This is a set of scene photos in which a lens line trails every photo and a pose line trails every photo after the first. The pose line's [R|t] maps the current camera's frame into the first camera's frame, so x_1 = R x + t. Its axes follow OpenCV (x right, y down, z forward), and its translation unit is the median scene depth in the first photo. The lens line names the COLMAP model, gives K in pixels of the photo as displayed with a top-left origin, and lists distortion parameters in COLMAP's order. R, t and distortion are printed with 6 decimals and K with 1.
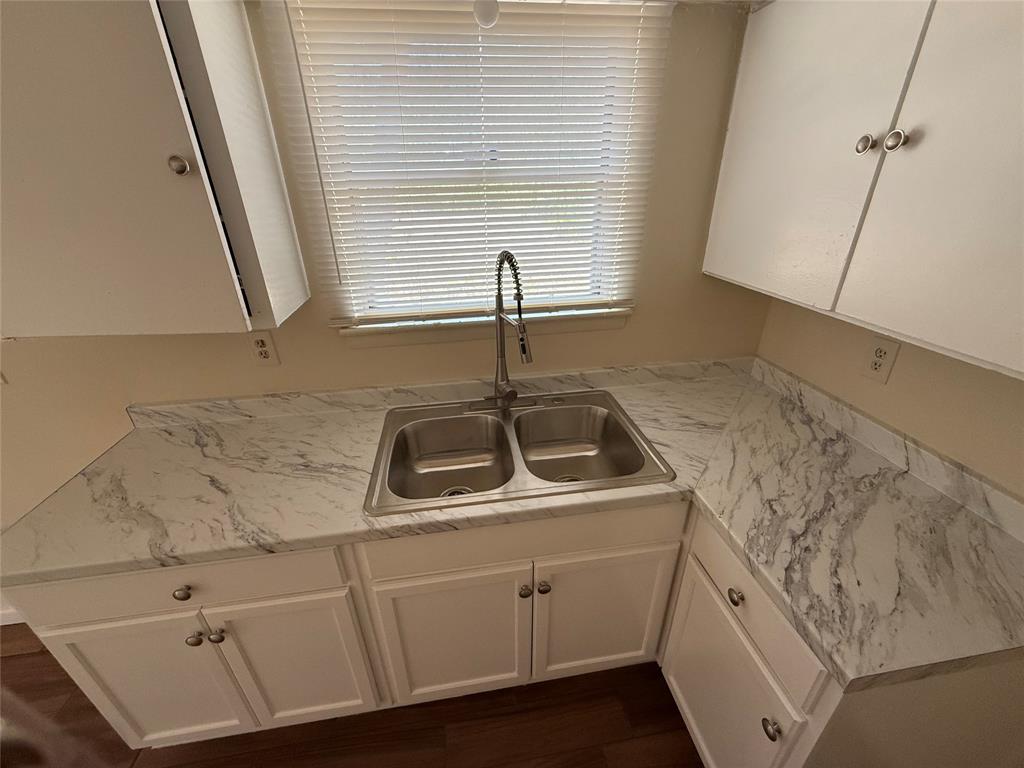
lens RADIAL K [[410.0, 0, 508.8], [0, 410.0, 384.6], [0, 0, 1]] dist [-0.001317, -0.000379]
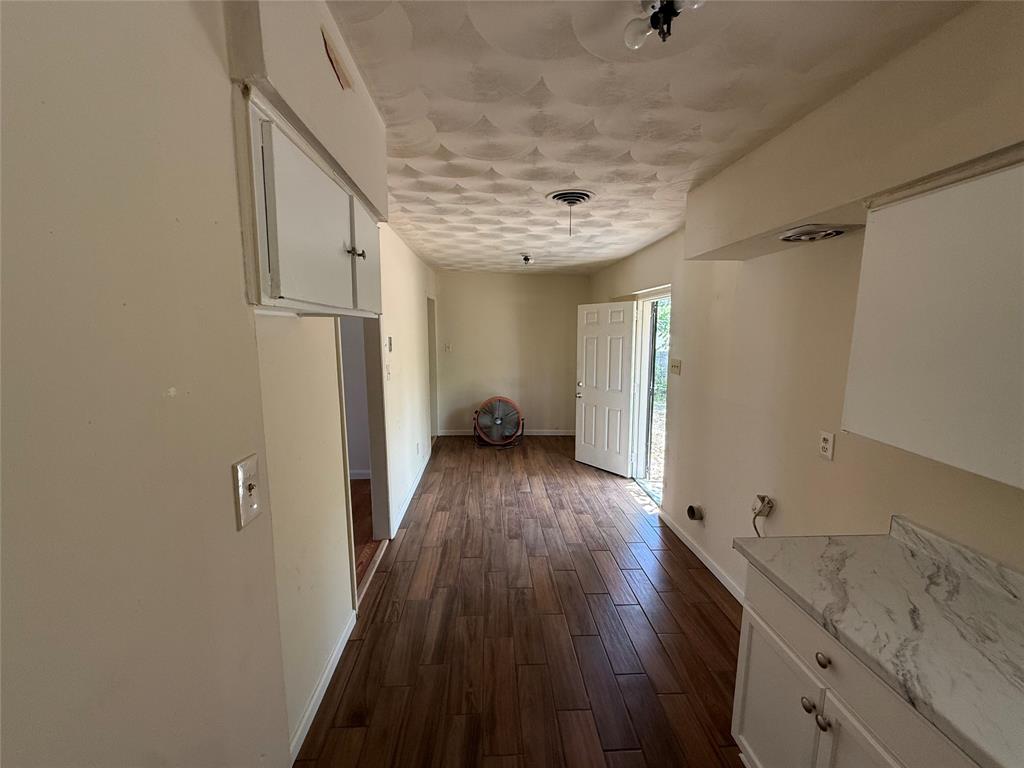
lens RADIAL K [[410.0, 0, 511.1], [0, 410.0, 383.1], [0, 0, 1]] dist [-0.001317, -0.000379]
pose [[-0.085979, 0.148748, -0.985130, 0.248481], [-0.446684, 0.878087, 0.171570, 0.017044], [0.890551, 0.454794, -0.009054, -0.104837]]
